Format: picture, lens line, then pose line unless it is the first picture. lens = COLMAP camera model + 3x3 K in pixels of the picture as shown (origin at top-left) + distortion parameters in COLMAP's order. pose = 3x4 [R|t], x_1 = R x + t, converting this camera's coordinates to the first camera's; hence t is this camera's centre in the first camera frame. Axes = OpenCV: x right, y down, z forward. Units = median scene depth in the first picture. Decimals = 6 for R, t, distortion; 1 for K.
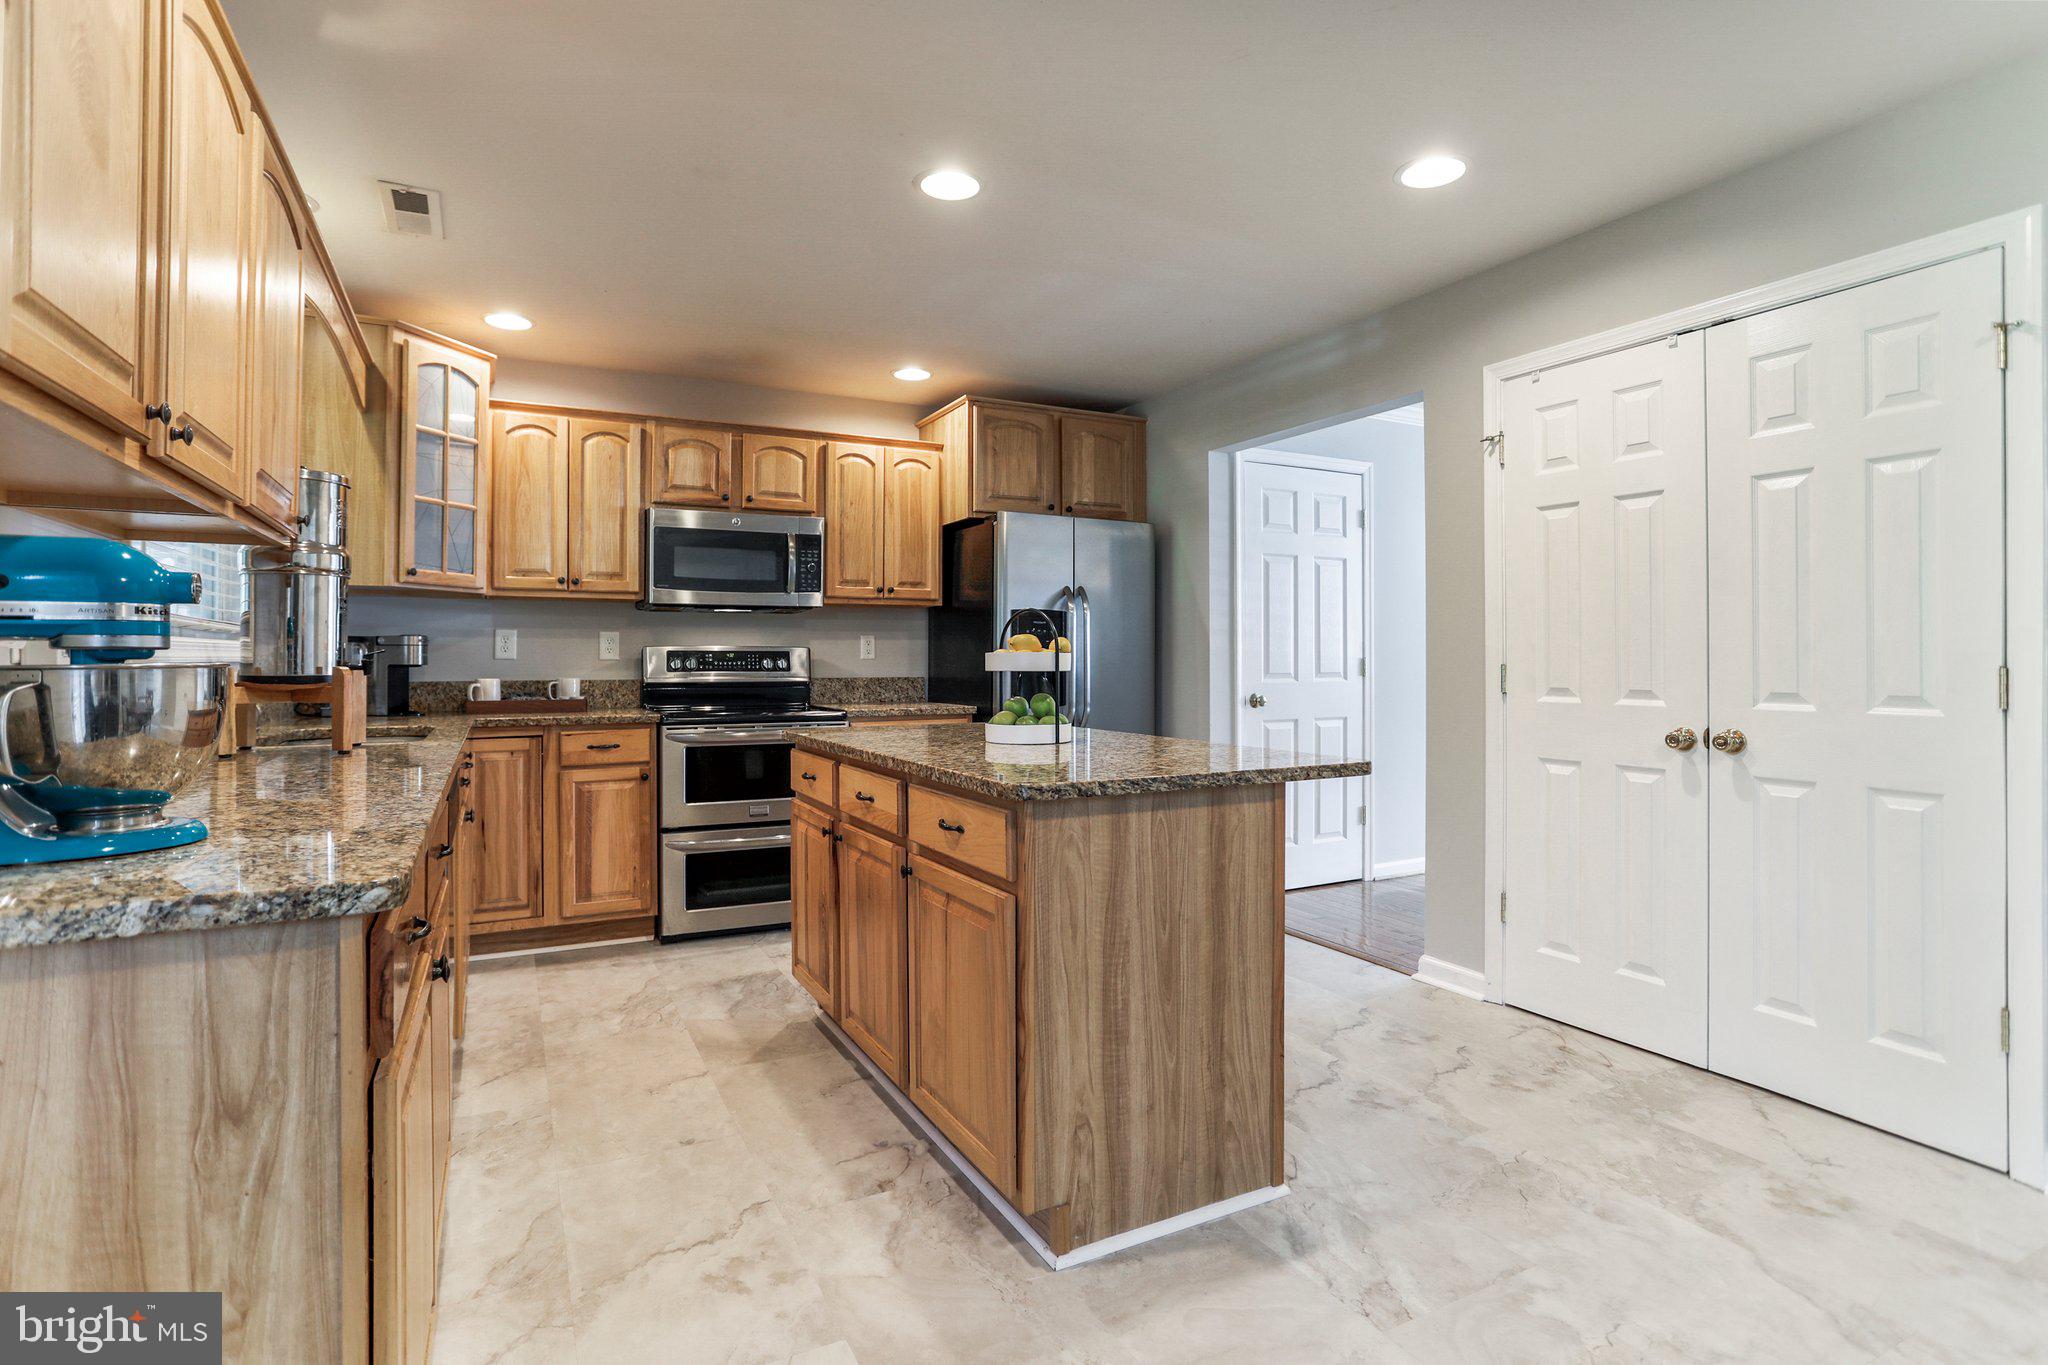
lens RADIAL K [[1004.5, 0, 1007.7], [0, 1004.5, 657.1], [0, 0, 1]] dist [-0.050290, 0.024981]
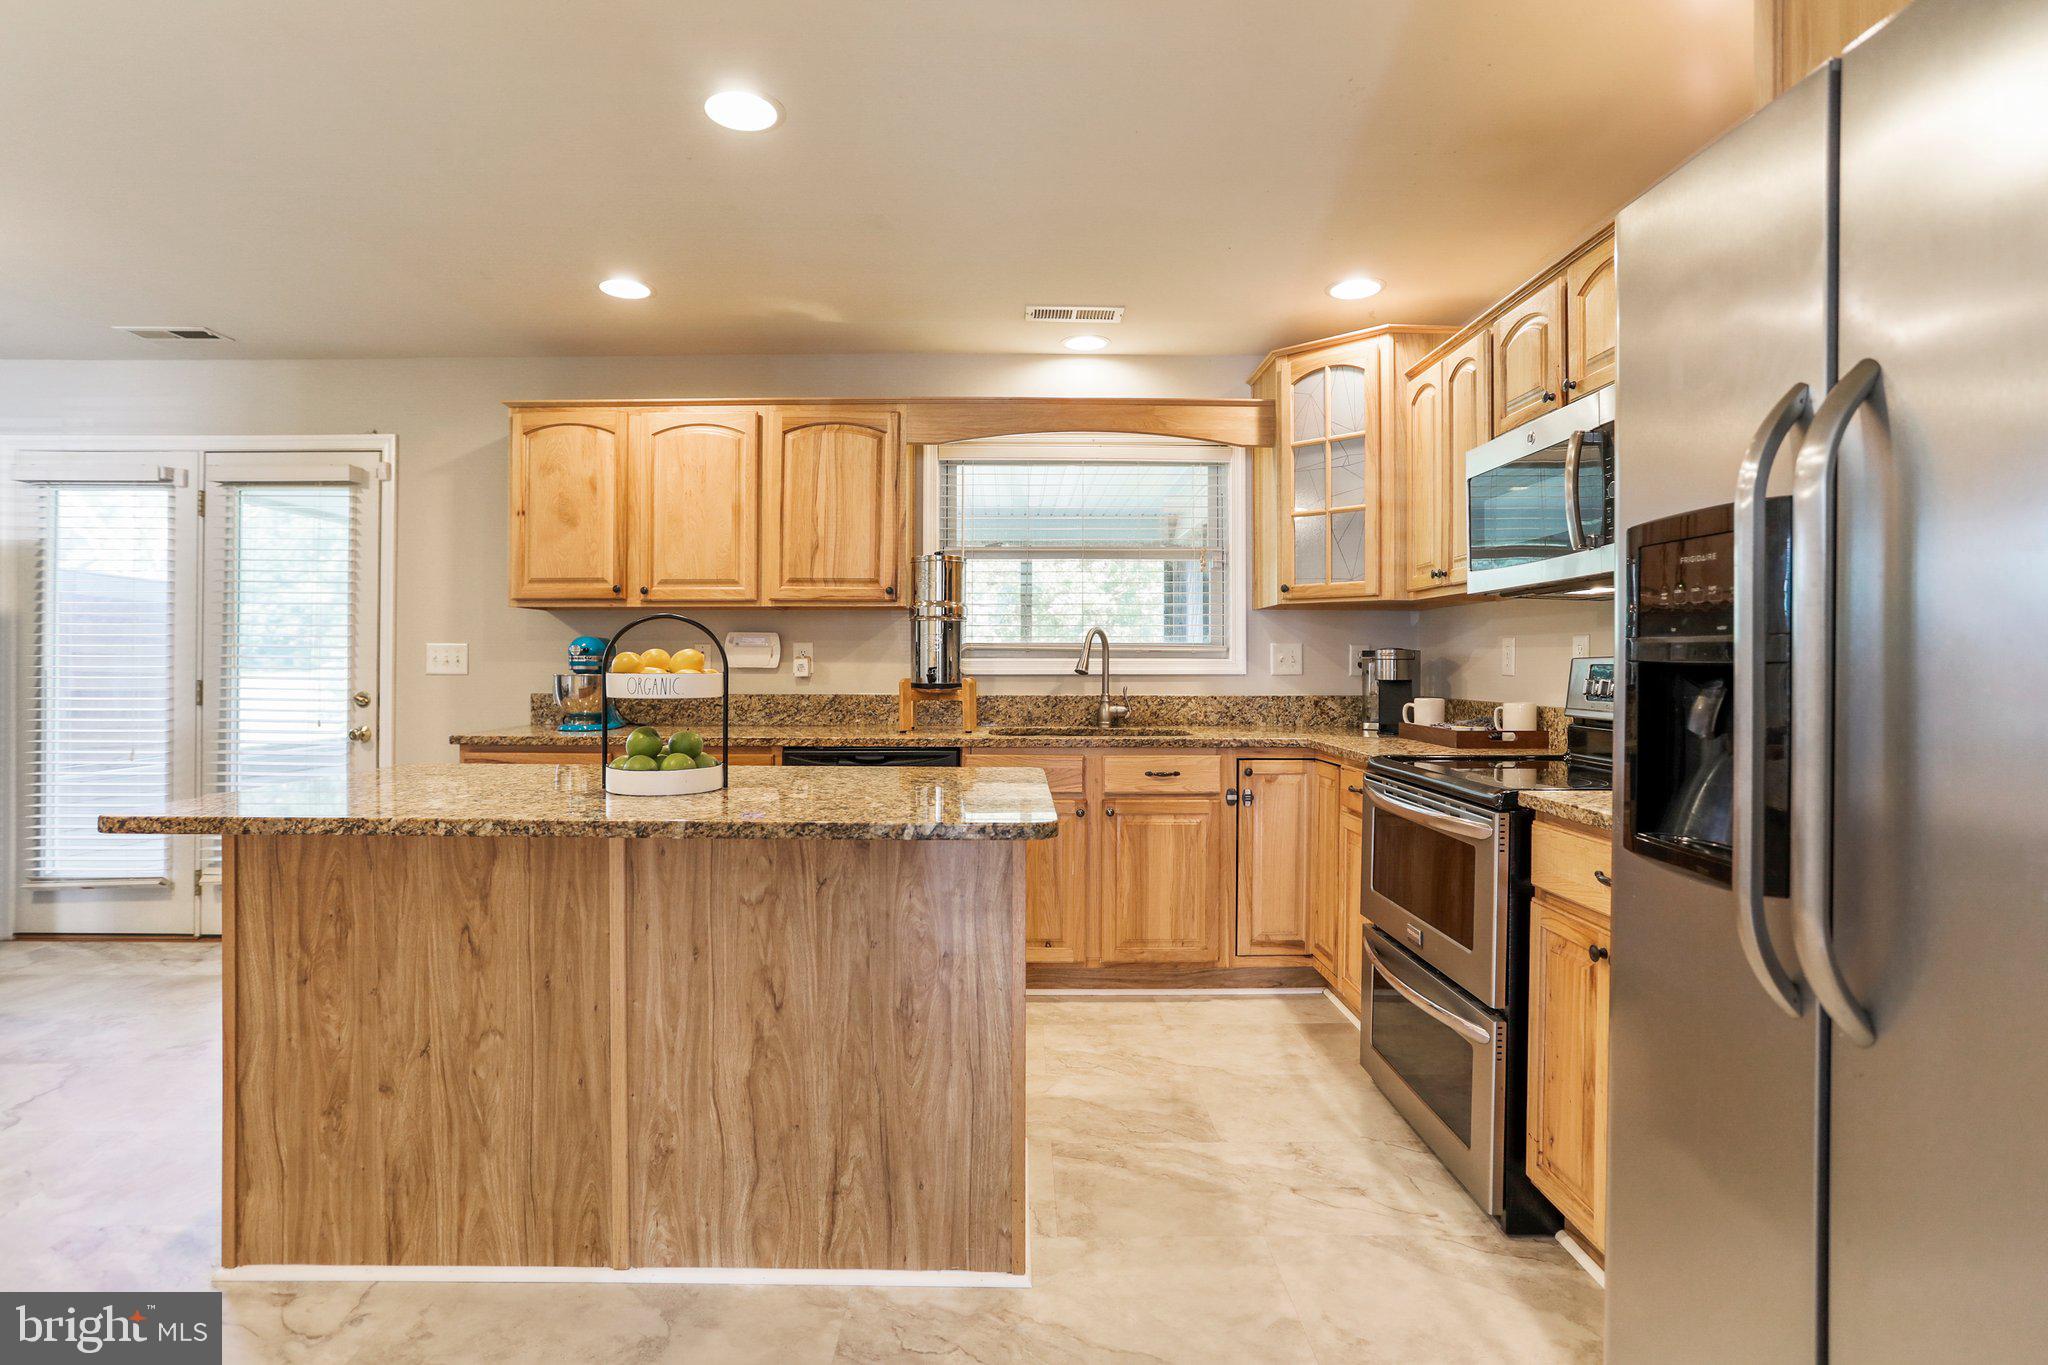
lens RADIAL K [[1004.5, 0, 1010.7], [0, 1004.5, 651.9], [0, 0, 1]] dist [-0.050290, 0.024981]
pose [[-0.454615, -0.009212, -0.890640, 0.535082], [0.000804, 0.999942, -0.010753, -0.011828], [0.890688, -0.005604, -0.454581, 1.458111]]
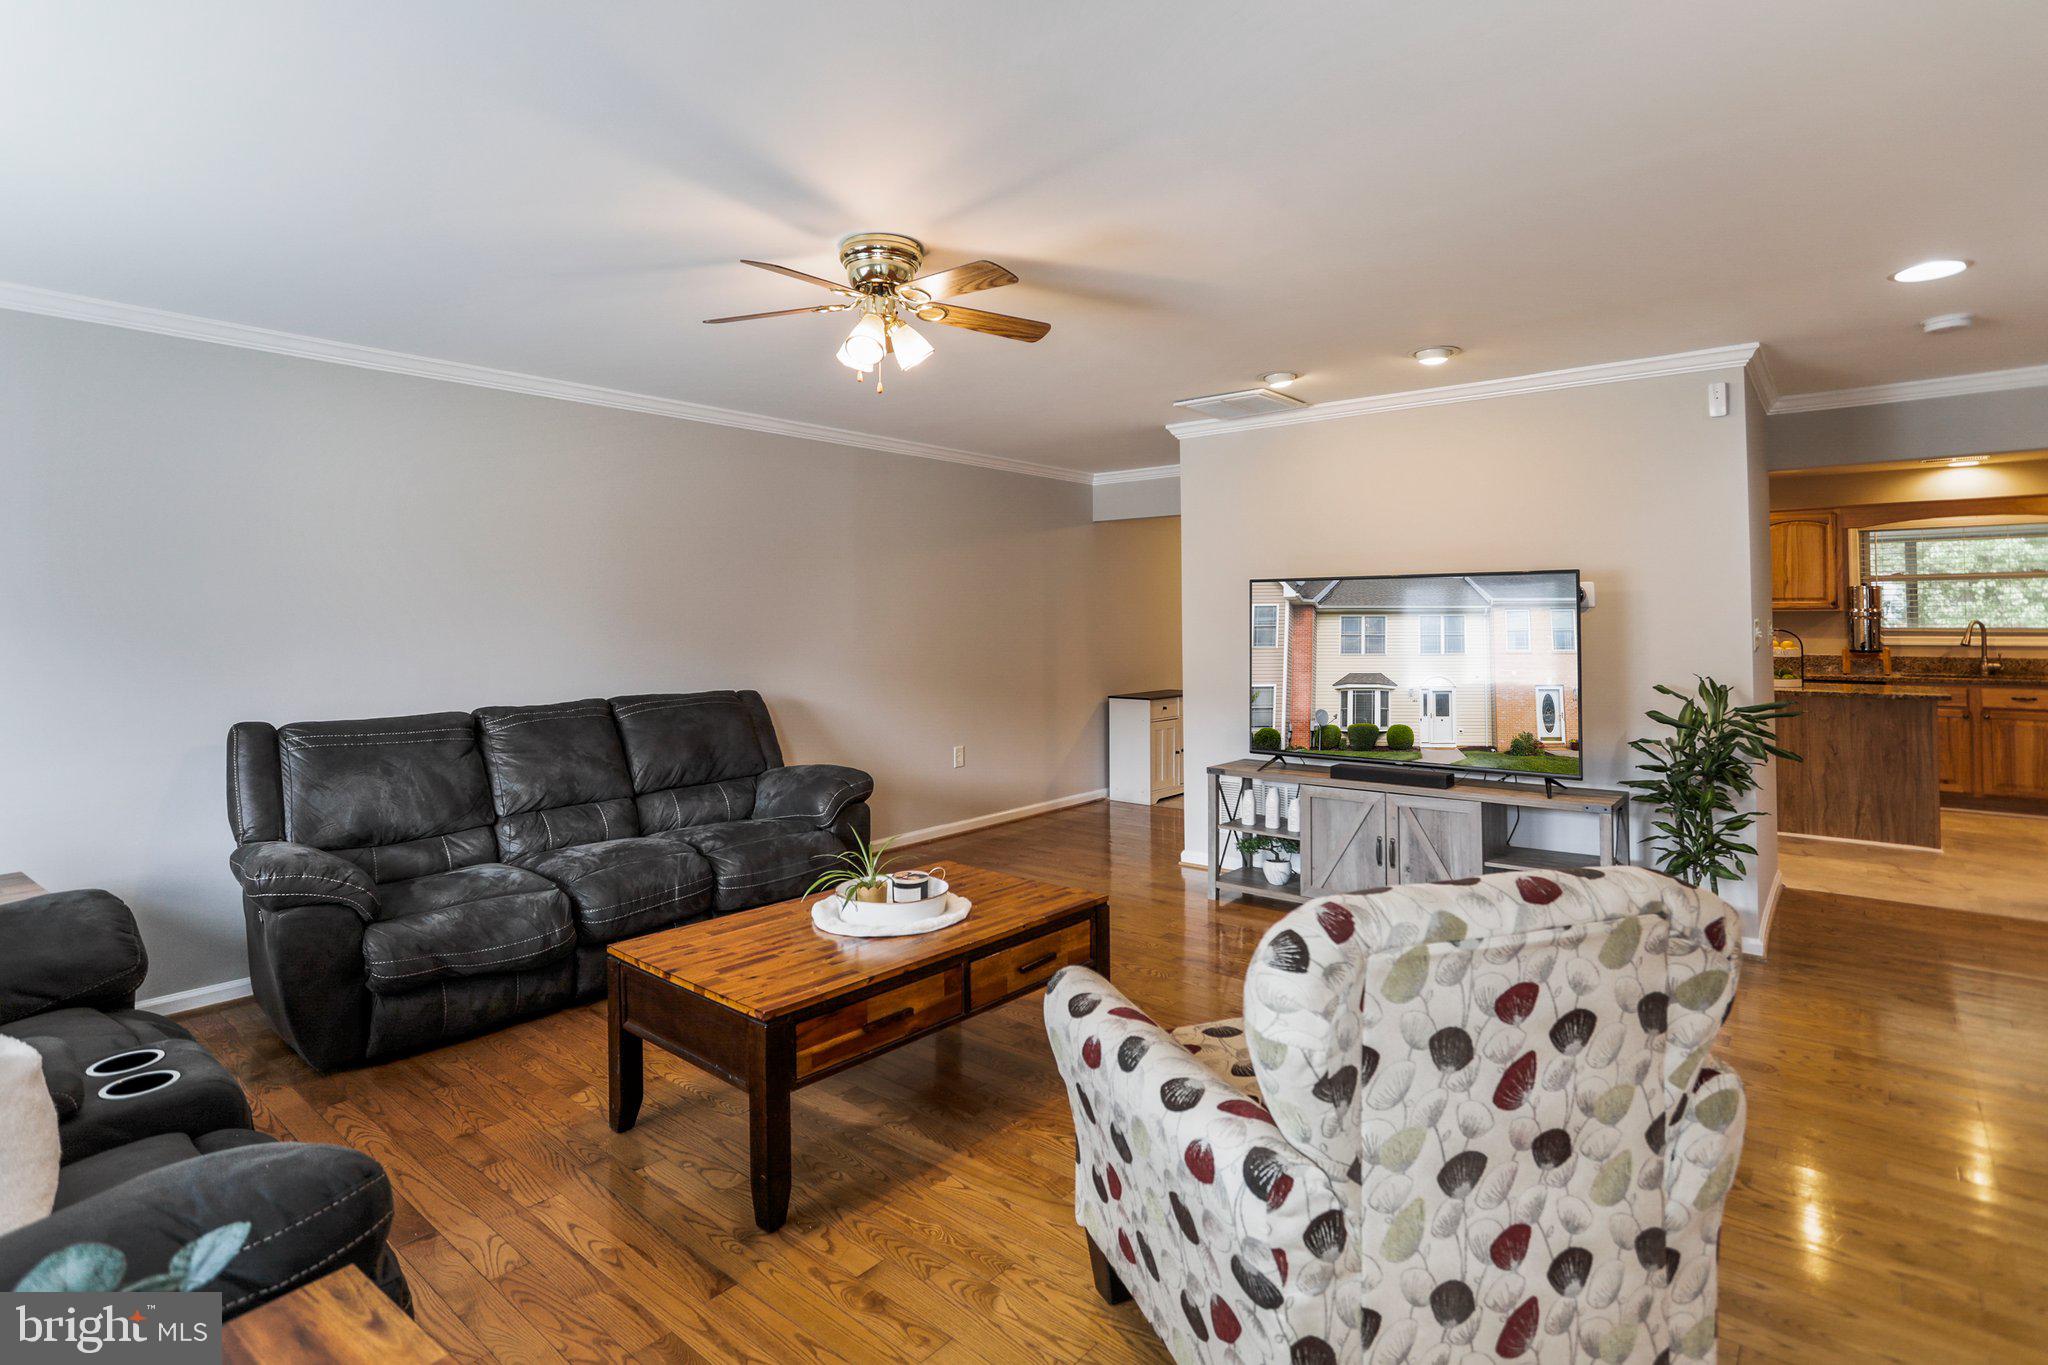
lens RADIAL K [[1004.5, 0, 1020.6], [0, 1004.5, 594.5], [0, 0, 1]] dist [-0.050290, 0.024981]
pose [[-0.924094, -0.000557, -0.382164, 2.338821], [0.009800, 0.999636, -0.025152, -0.083652], [0.382039, -0.026988, -0.923752, 2.261103]]
